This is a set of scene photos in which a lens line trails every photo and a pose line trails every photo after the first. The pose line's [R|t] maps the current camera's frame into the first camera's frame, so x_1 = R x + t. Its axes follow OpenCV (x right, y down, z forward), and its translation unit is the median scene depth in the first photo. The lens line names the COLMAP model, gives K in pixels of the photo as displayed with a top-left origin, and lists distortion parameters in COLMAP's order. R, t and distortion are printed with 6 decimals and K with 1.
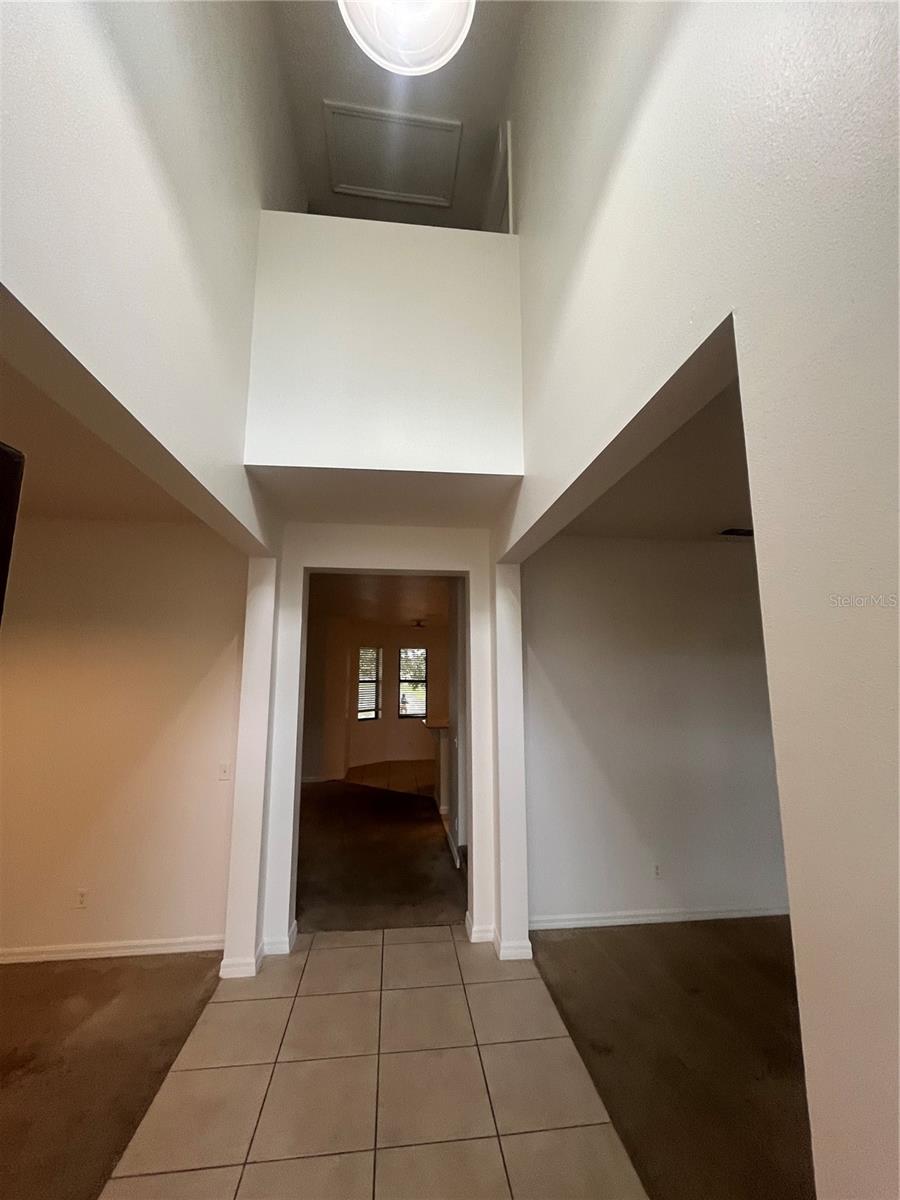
lens RADIAL K [[486.0, 0, 448.0], [0, 486.0, 598.8], [0, 0, 1]] dist [-0.001097, 0.000319]
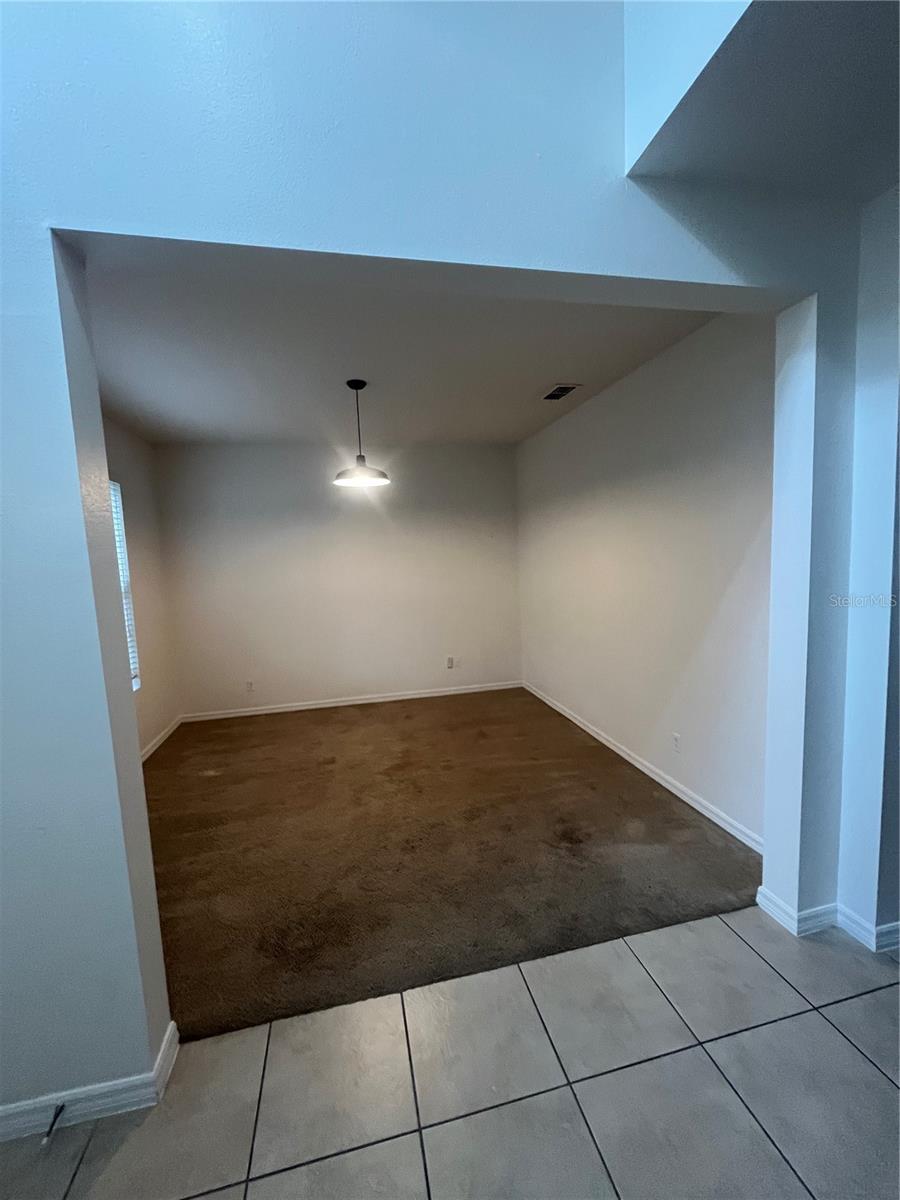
lens RADIAL K [[486.0, 0, 454.1], [0, 486.0, 602.0], [0, 0, 1]] dist [-0.001097, 0.000319]
pose [[0.119214, 0.089210, -0.988853, 0.202527], [0.190679, 0.975359, 0.110980, 0.148119], [0.974387, -0.201784, 0.099266, 0.589364]]
